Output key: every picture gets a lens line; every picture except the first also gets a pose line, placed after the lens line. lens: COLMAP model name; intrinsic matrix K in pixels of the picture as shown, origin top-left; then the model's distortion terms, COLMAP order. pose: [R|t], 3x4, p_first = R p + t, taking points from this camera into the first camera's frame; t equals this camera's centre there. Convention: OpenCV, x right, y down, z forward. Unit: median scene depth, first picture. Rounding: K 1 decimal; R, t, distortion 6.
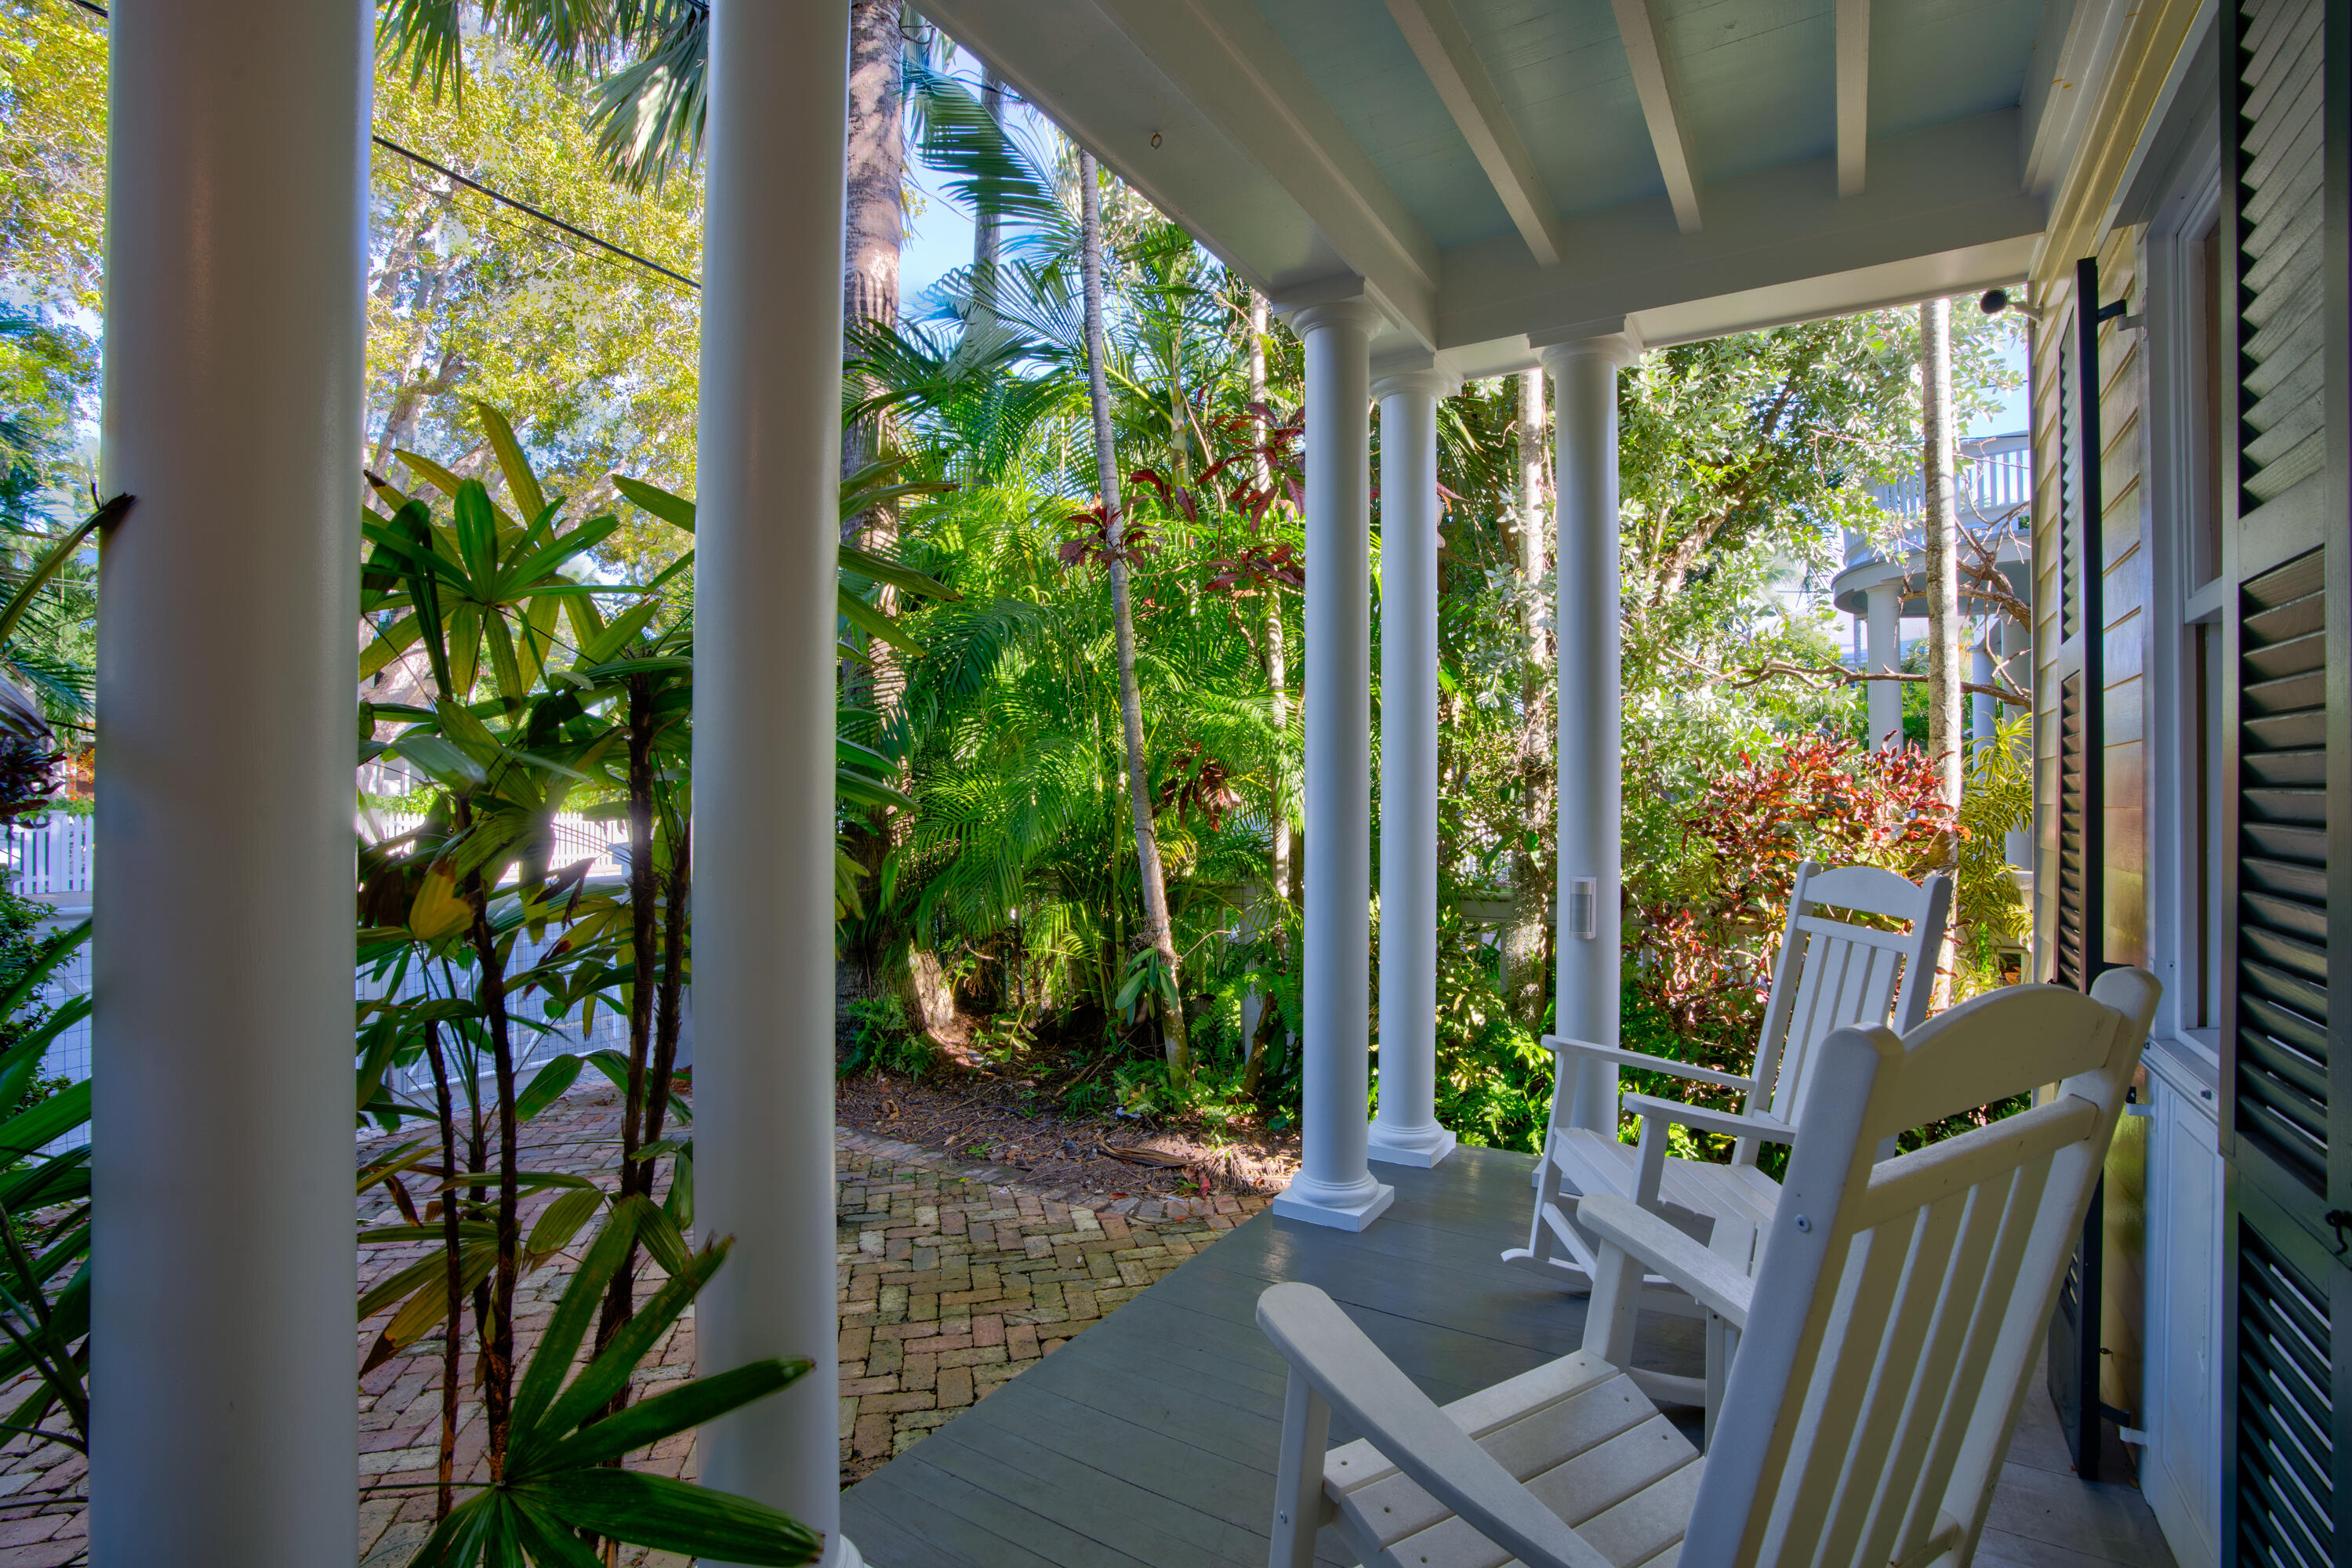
lens RADIAL K [[1127.6, 0, 1173.9], [0, 1127.6, 787.7], [0, 0, 1]] dist [-0.034256, -0.001493]
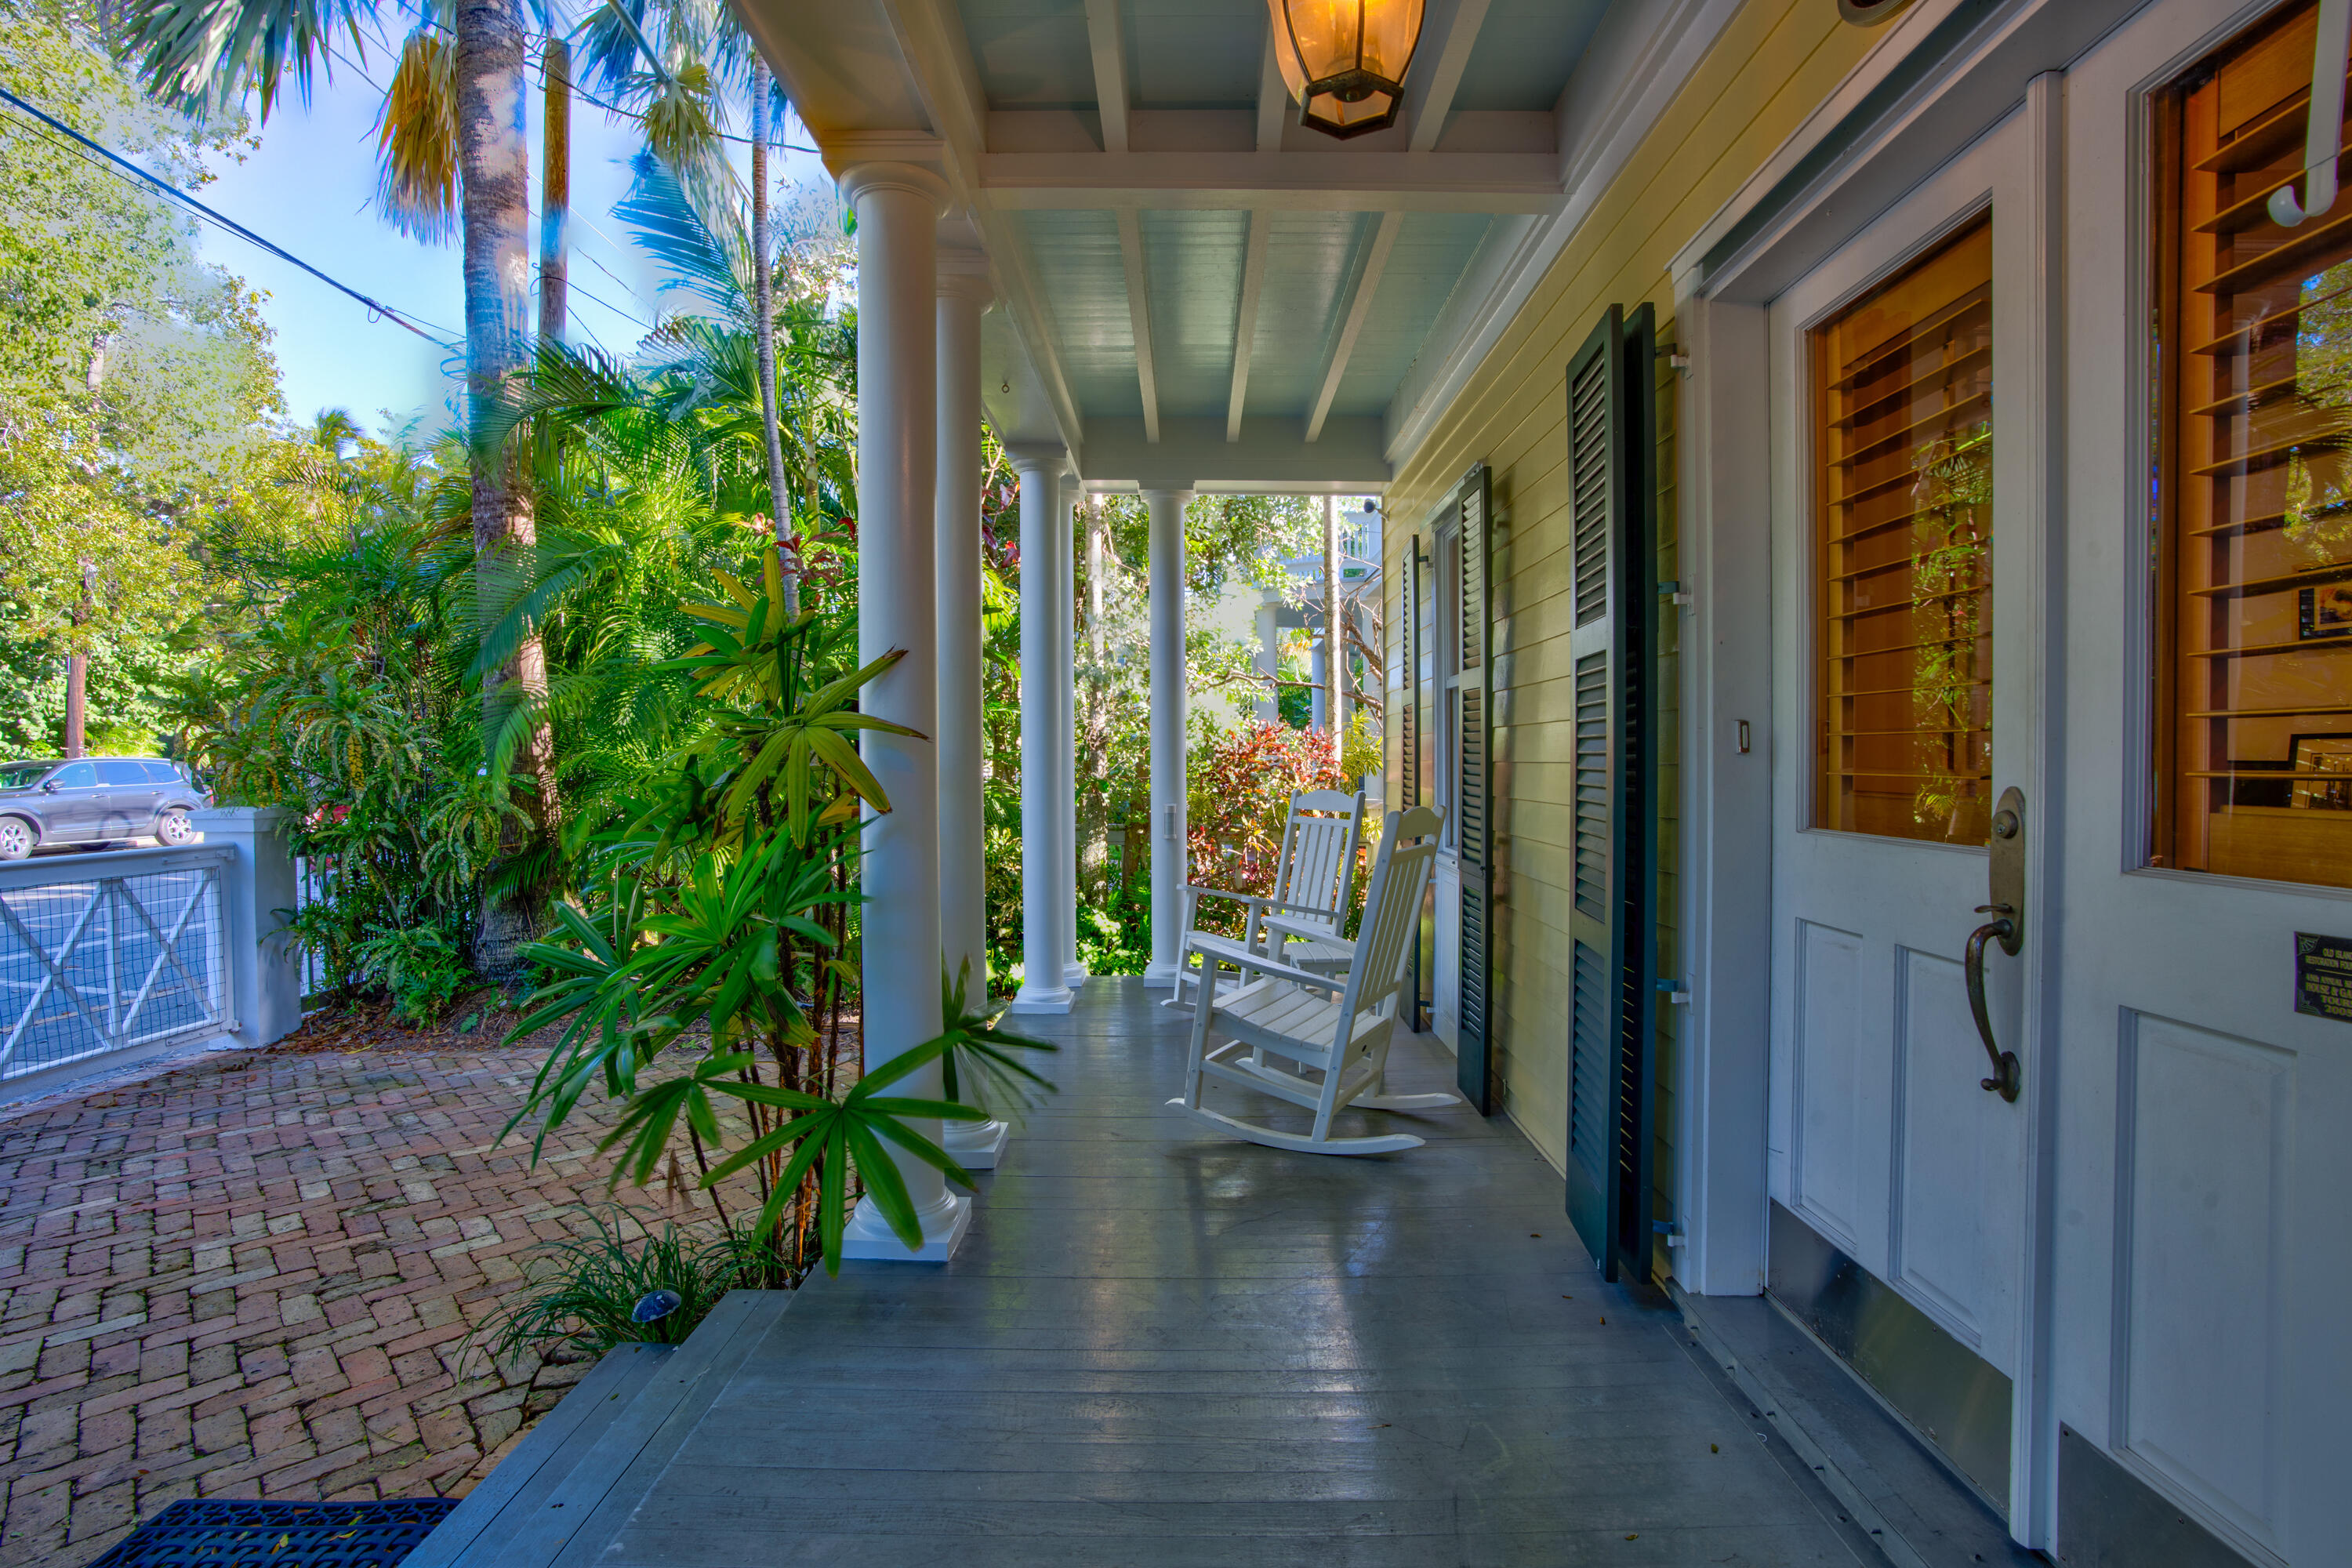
lens RADIAL K [[1127.6, 0, 1179.5], [0, 1127.6, 772.9], [0, 0, 1]] dist [-0.034256, -0.001493]
pose [[0.864169, -0.011680, 0.503067, -0.417631], [0.000100, 0.999735, 0.023039, -0.006700], [-0.503202, -0.019859, 0.863940, -0.428757]]
